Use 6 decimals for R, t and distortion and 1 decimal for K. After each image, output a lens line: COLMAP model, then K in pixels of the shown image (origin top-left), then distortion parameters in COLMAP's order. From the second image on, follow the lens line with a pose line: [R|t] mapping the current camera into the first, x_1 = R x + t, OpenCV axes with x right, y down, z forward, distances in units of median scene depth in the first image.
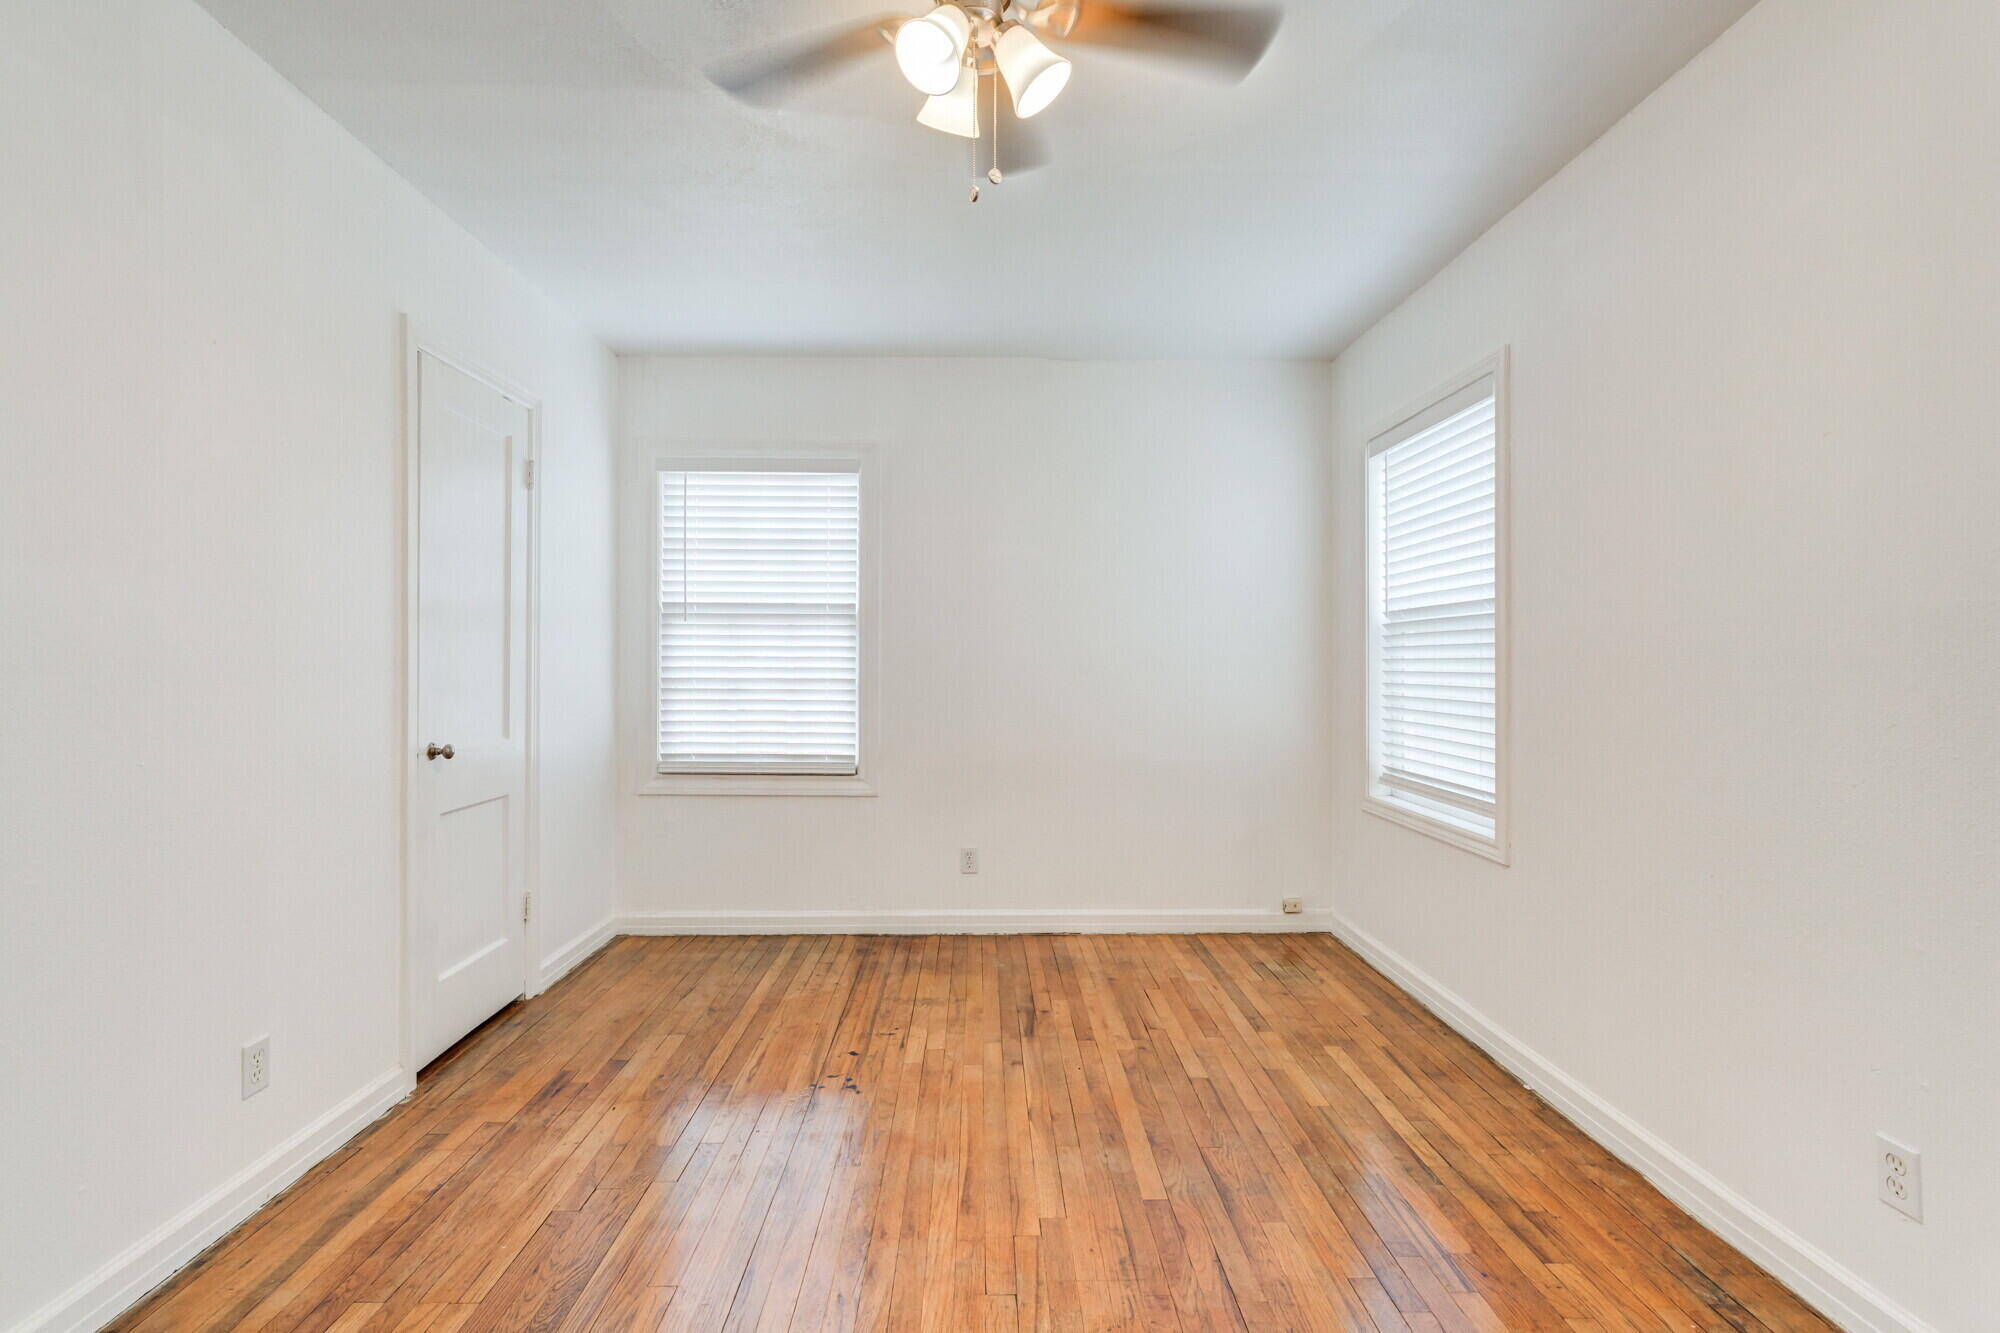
lens RADIAL K [[917.3, 0, 1000.0], [0, 917.3, 666.5], [0, 0, 1]] dist [-0.014066, 0.015385]
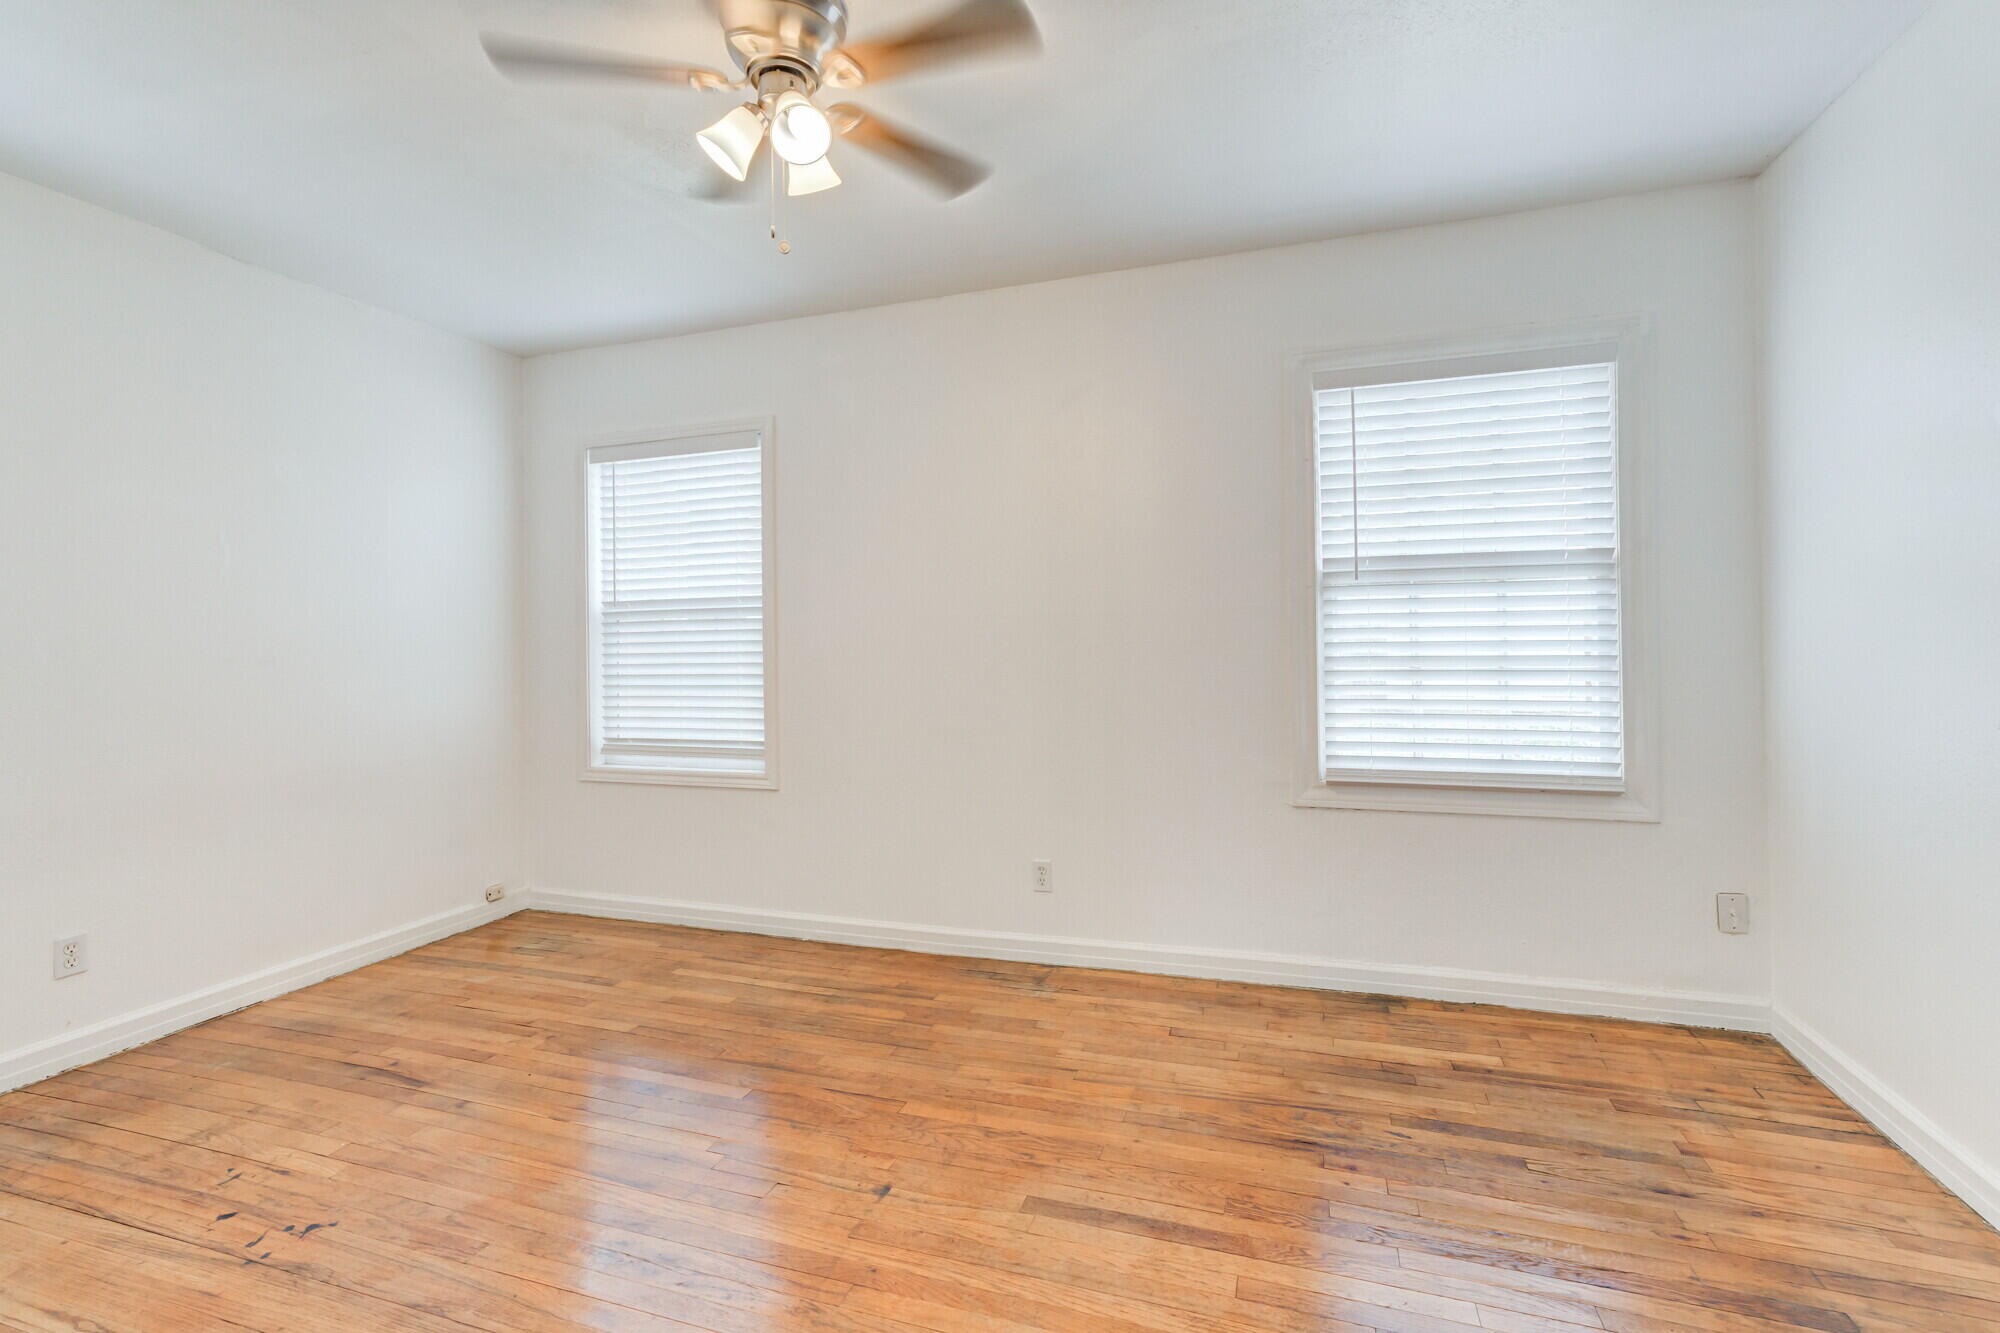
lens RADIAL K [[917.3, 0, 1000.0], [0, 917.3, 666.5], [0, 0, 1]] dist [-0.014066, 0.015385]
pose [[0.327711, -0.029662, 0.944312, -0.580087], [0.020774, 0.999492, 0.024186, 0.003200], [-0.944550, 0.011691, 0.328160, 0.204295]]
